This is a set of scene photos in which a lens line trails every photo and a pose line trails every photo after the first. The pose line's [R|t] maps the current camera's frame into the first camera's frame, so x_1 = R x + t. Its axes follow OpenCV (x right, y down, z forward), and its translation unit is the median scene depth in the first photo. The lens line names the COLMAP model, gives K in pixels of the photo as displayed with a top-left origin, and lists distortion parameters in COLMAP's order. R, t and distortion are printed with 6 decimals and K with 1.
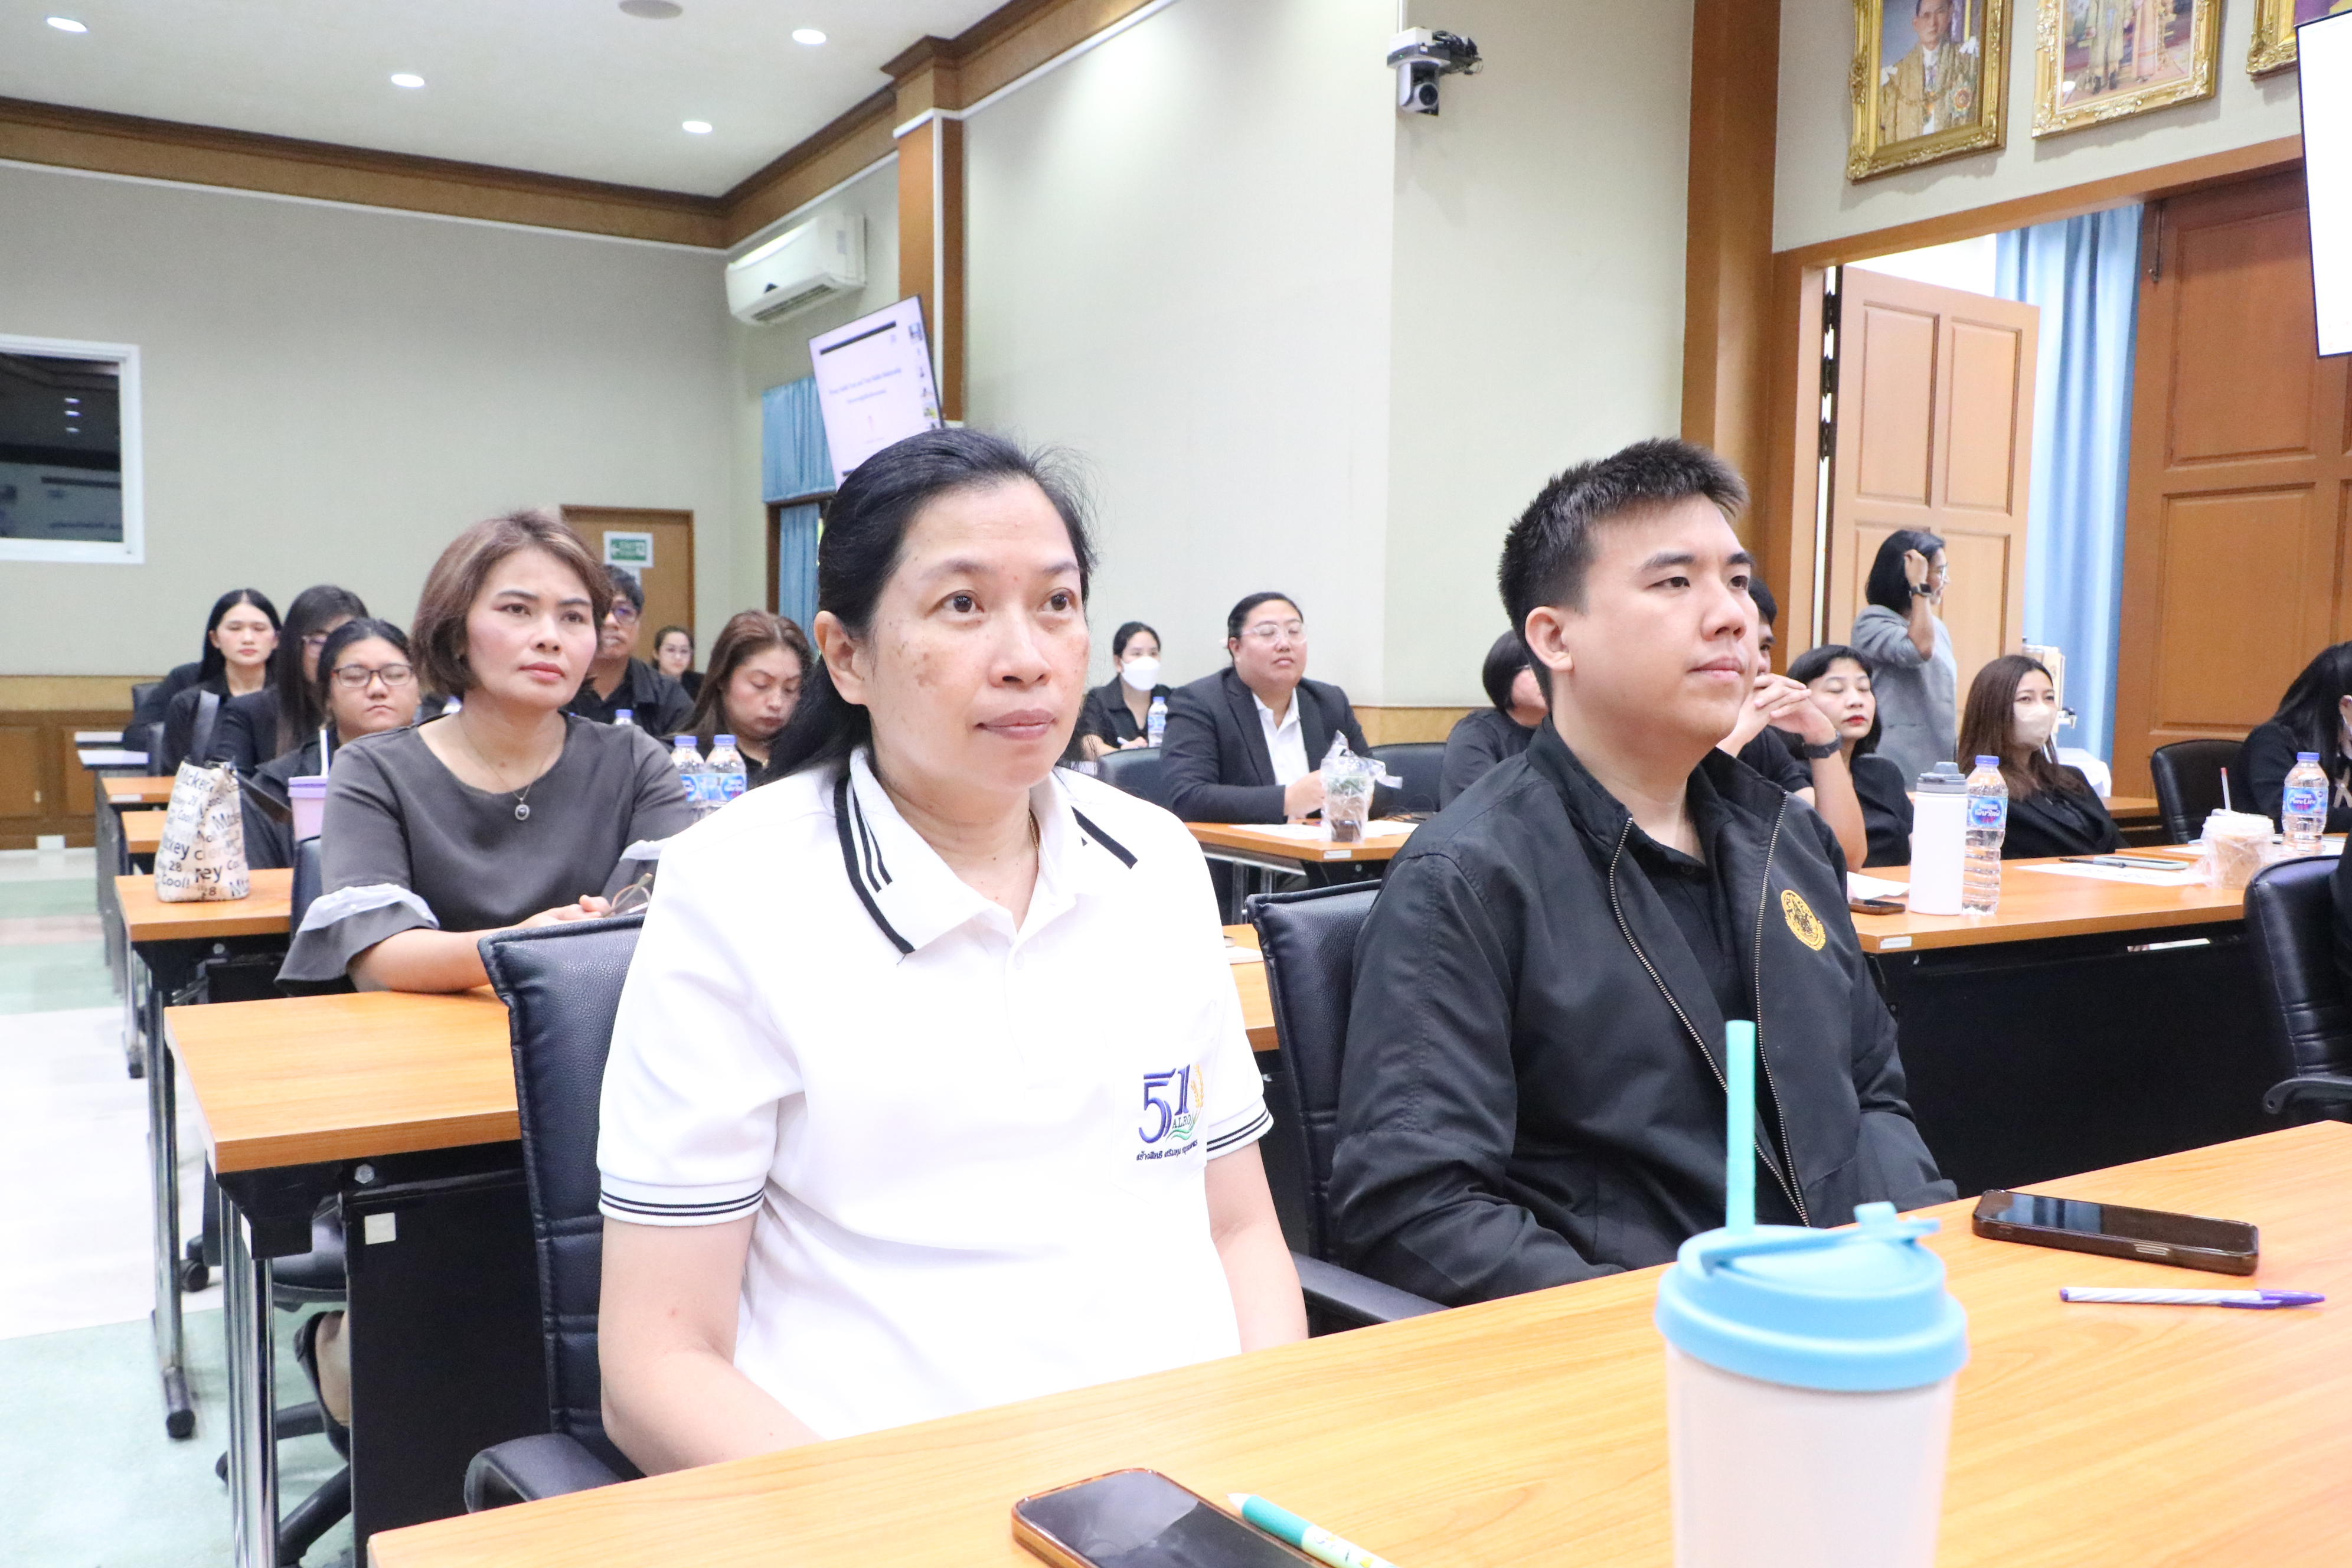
lens RADIAL K [[1874.7, 0, 1174.1], [0, 1874.7, 805.7], [0, 0, 1]] dist [-0.005596, 0.031779]
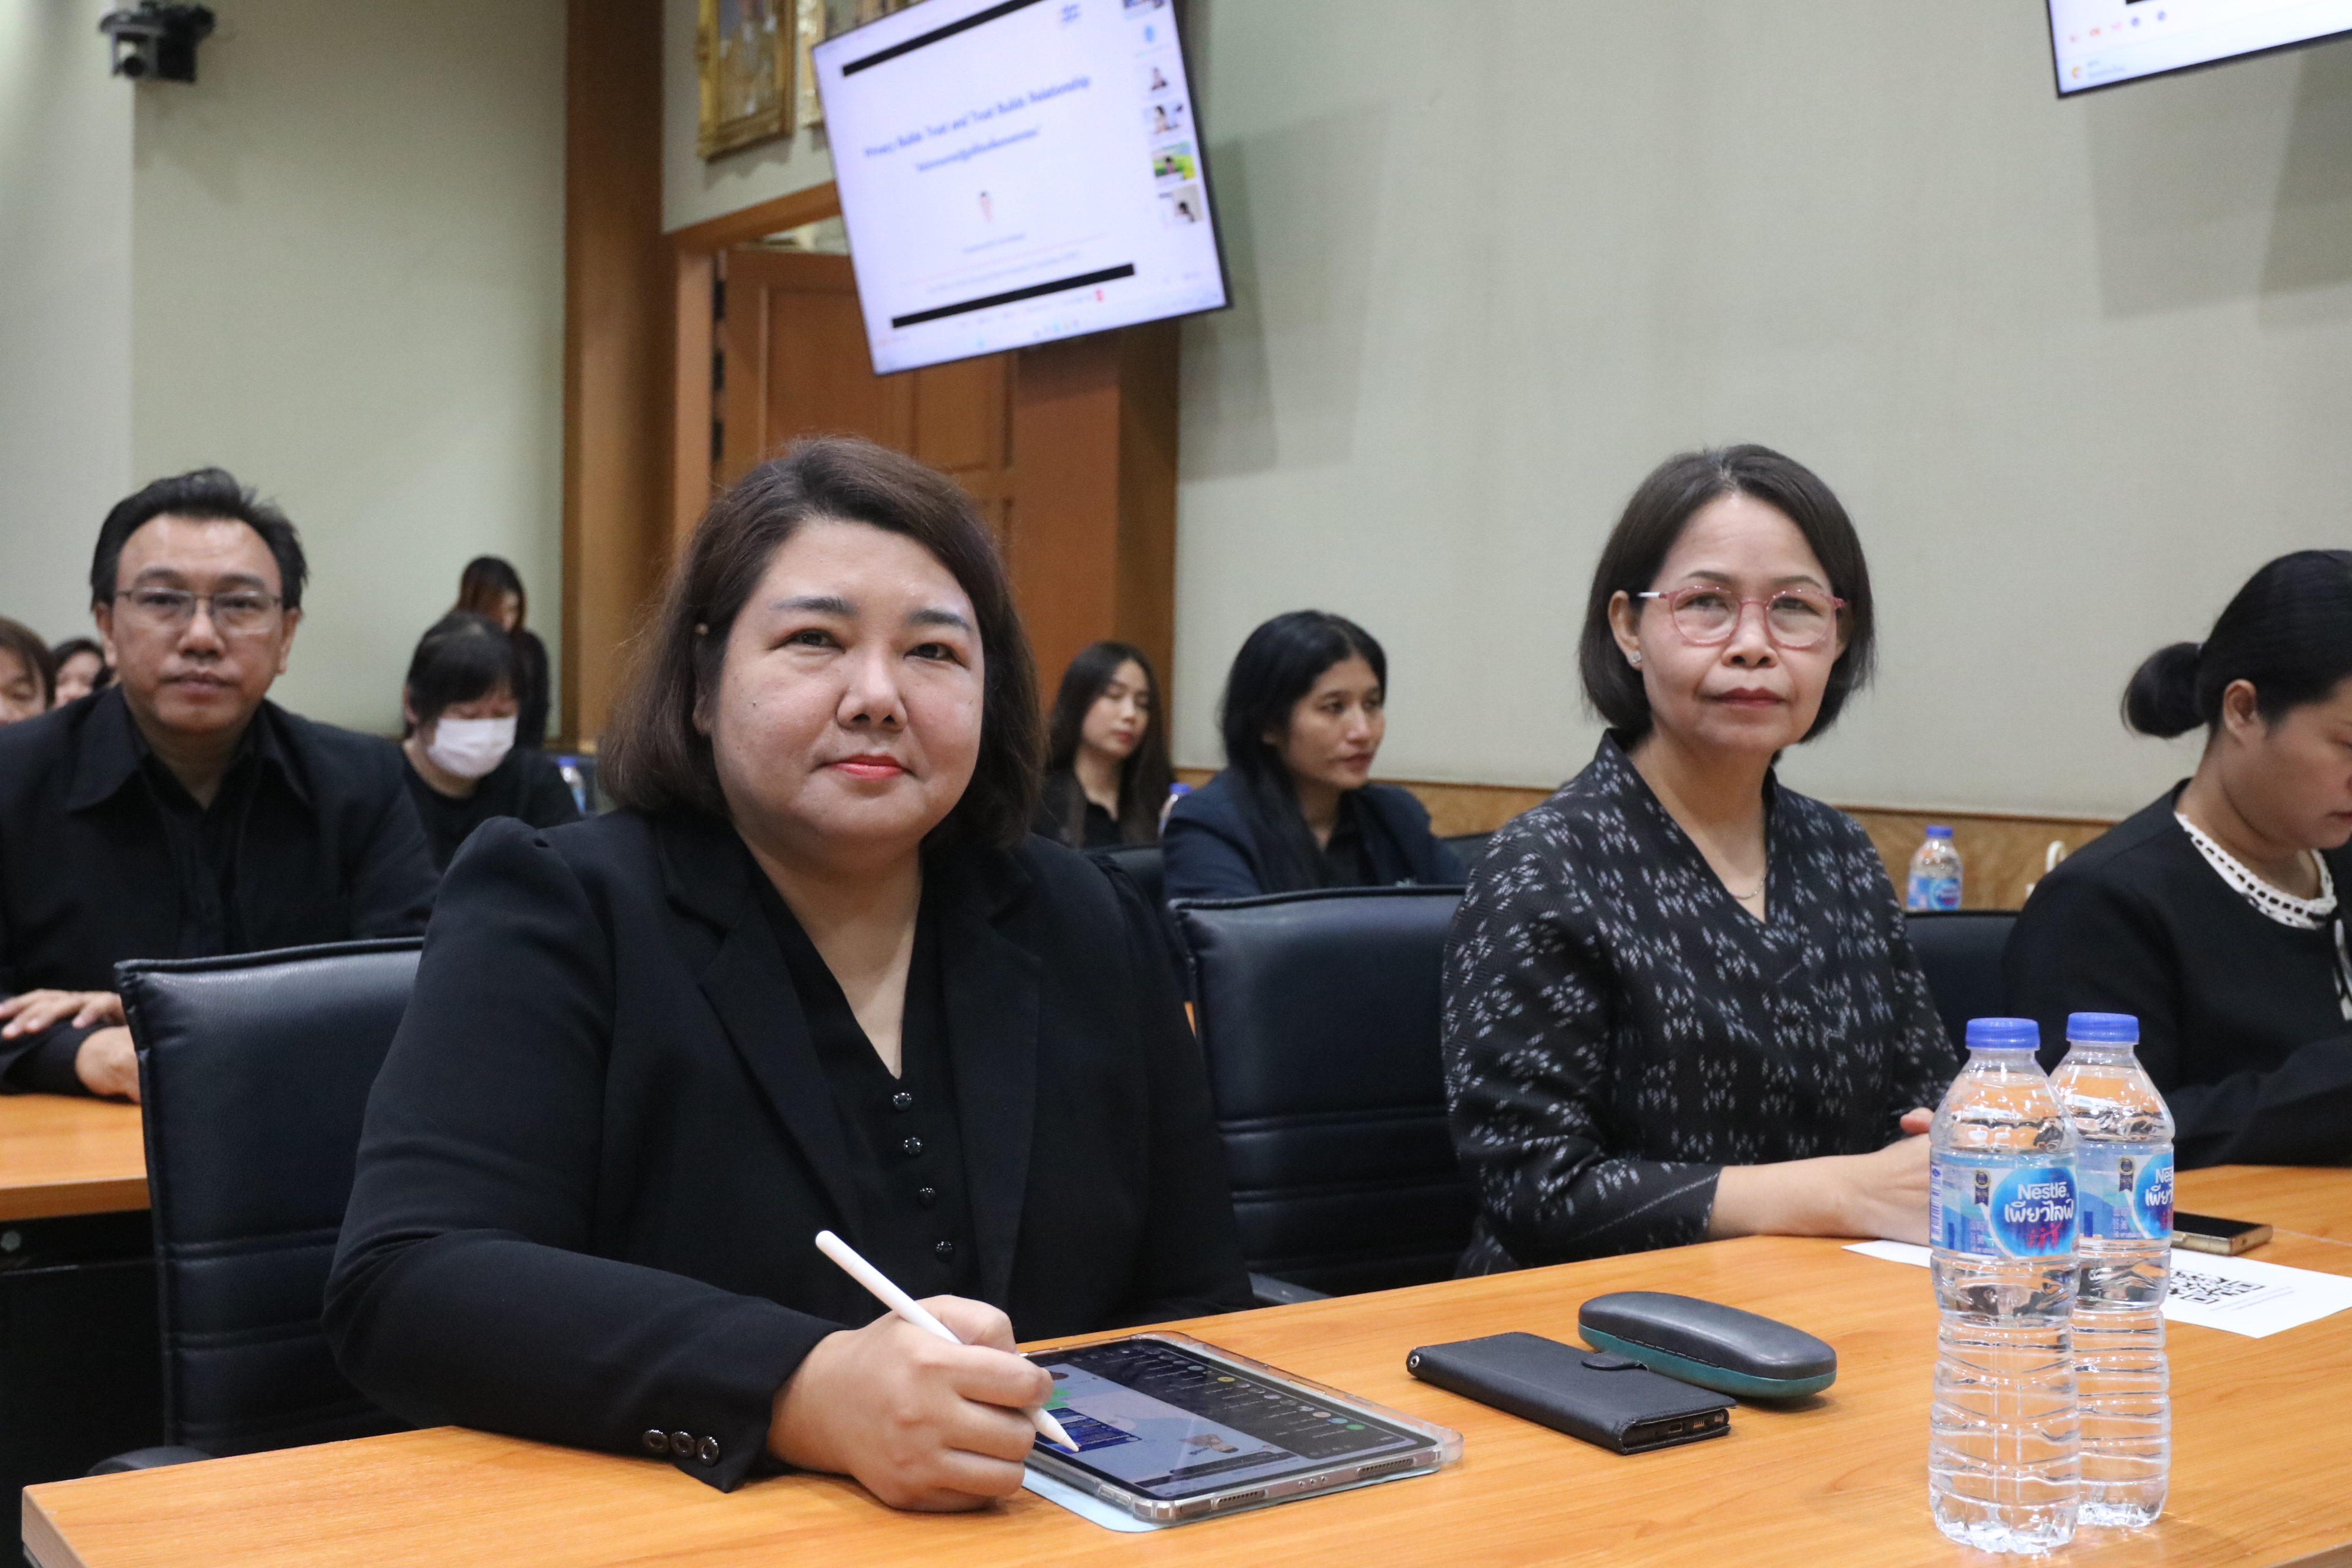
lens RADIAL K [[2590.7, 0, 1156.3], [0, 2590.7, 783.8], [0, 0, 1]] dist [0.007349, 0.000000]
pose [[0.997369, 0.001674, 0.072472, 0.474593], [0.001417, 0.999093, -0.042567, 0.022650], [-0.072478, 0.042558, 0.996462, -0.249003]]
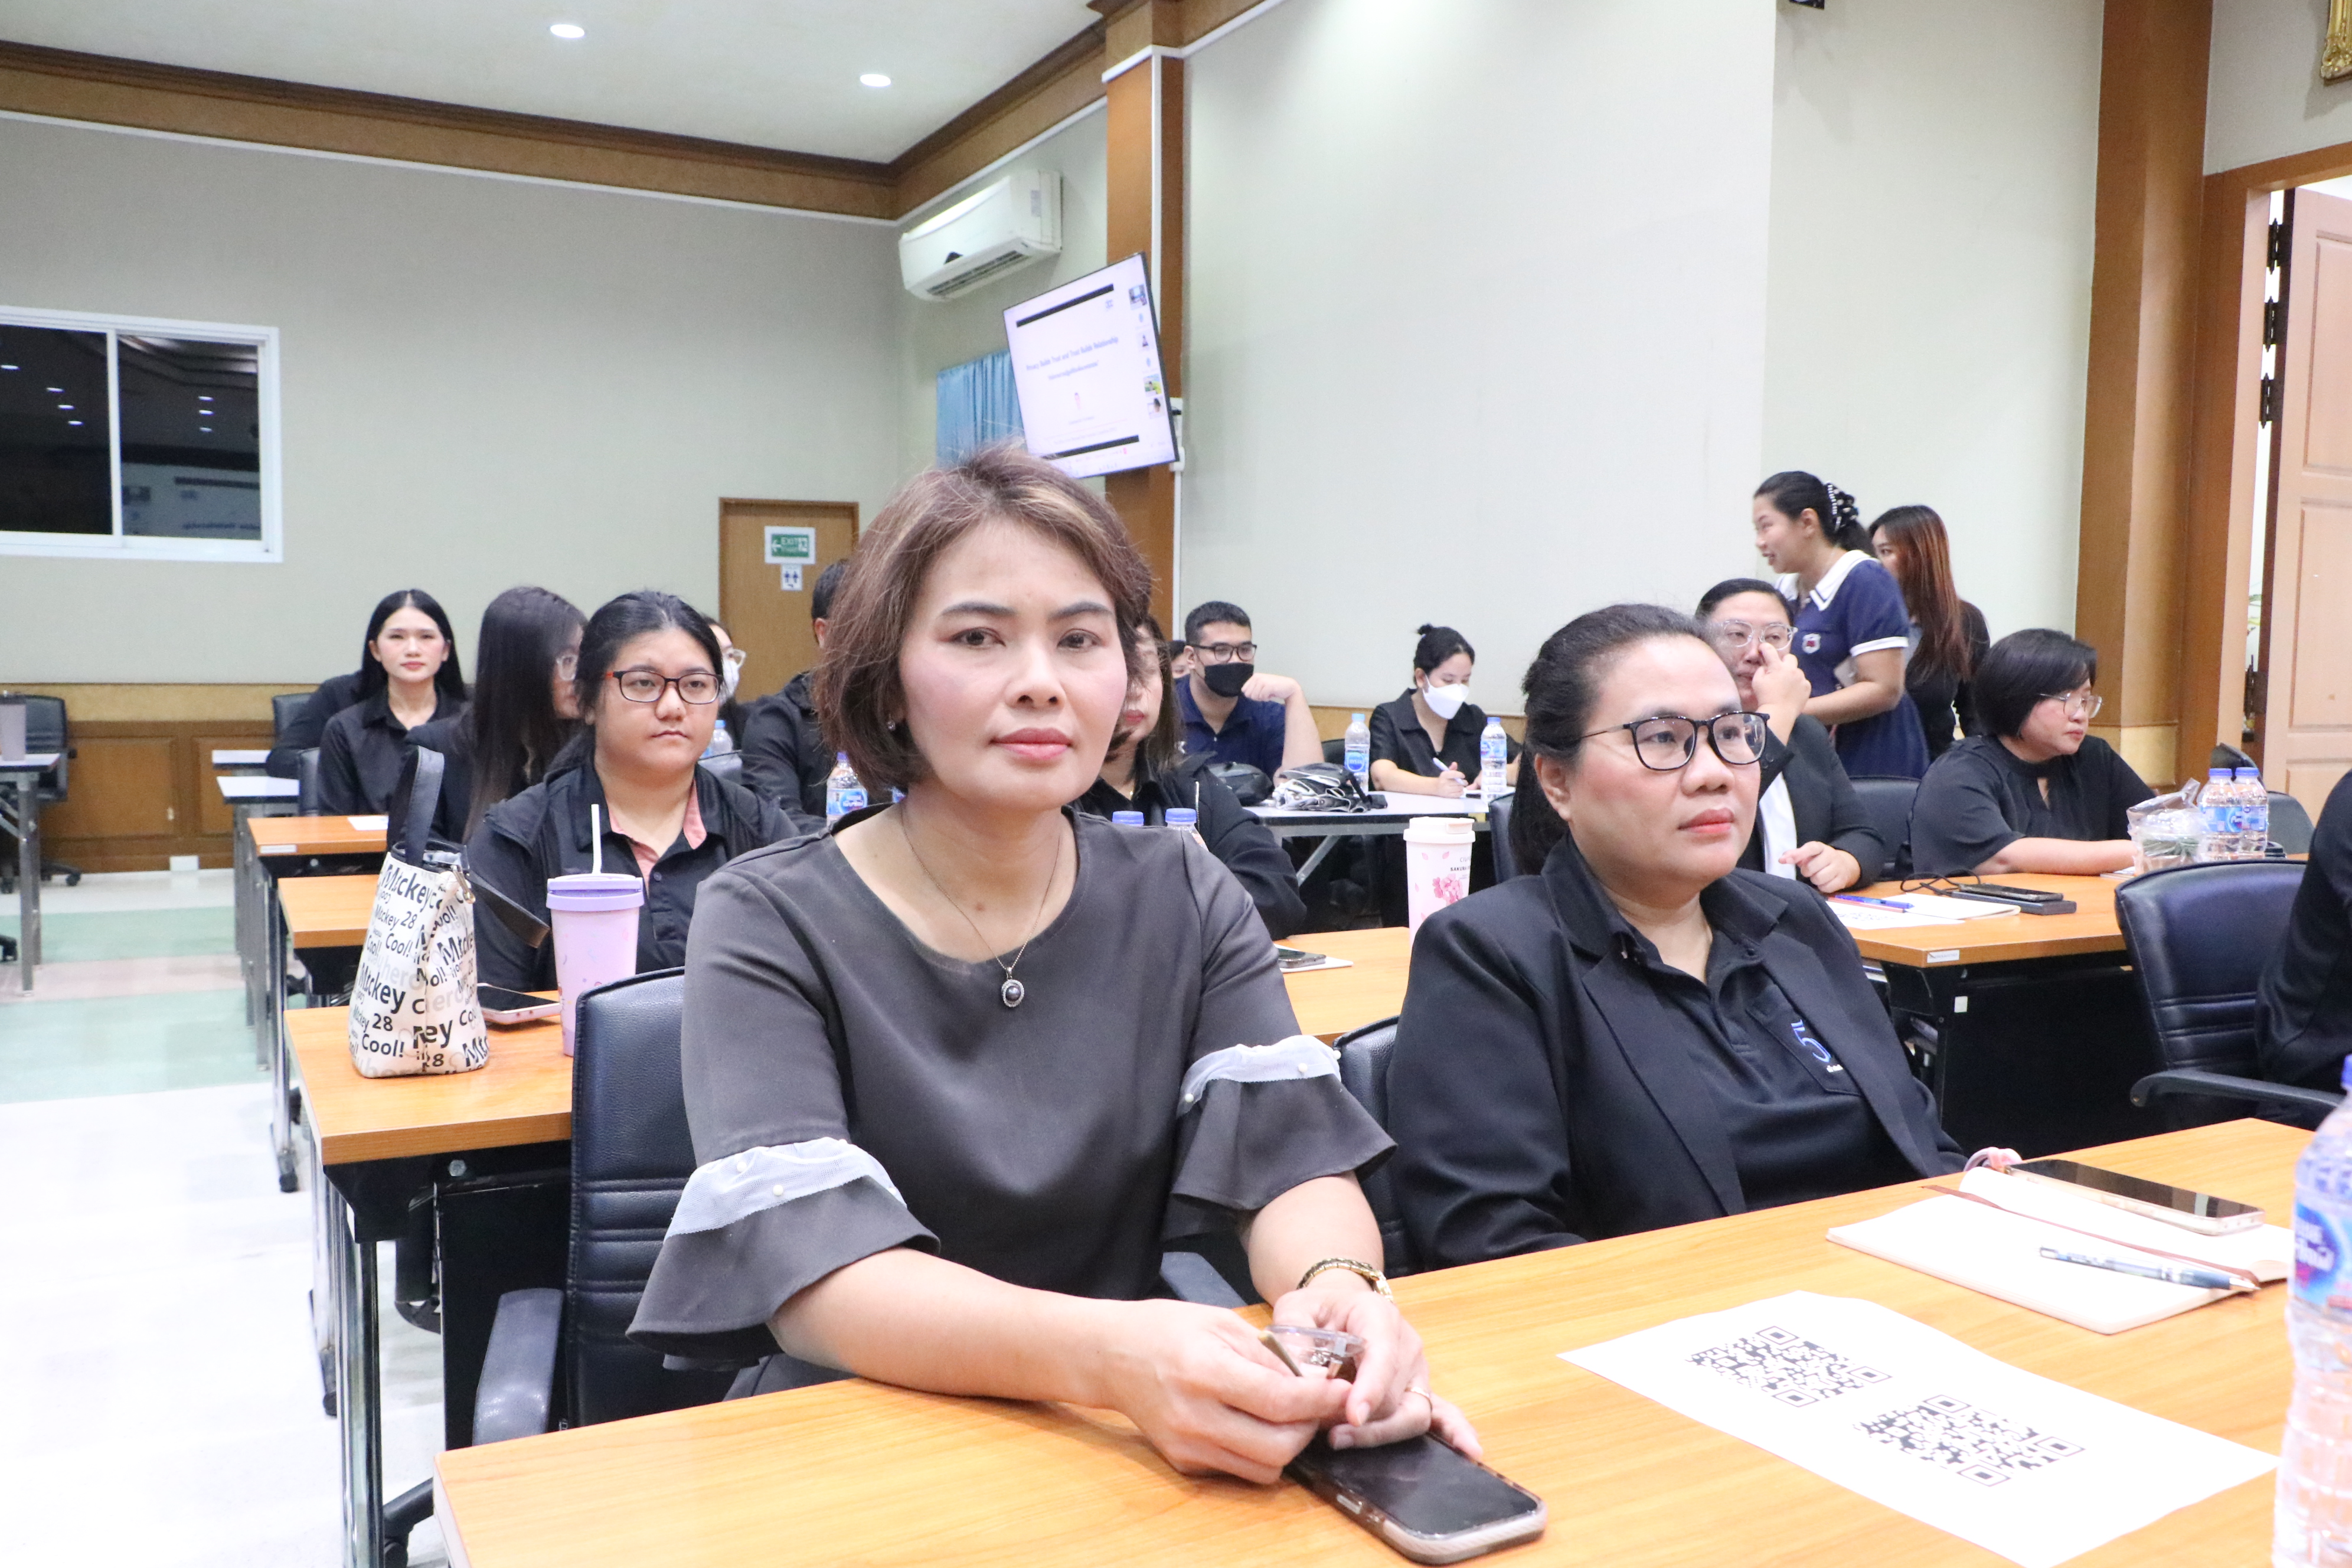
lens RADIAL K [[1874.7, 0, 1182.9], [0, 1874.7, 795.1], [0, 0, 1]] dist [-0.005596, 0.031779]
pose [[0.998806, 0.001054, -0.048838, -0.092447], [-0.001231, 0.999993, -0.003597, -0.017805], [0.048834, 0.003653, 0.998800, 0.151164]]
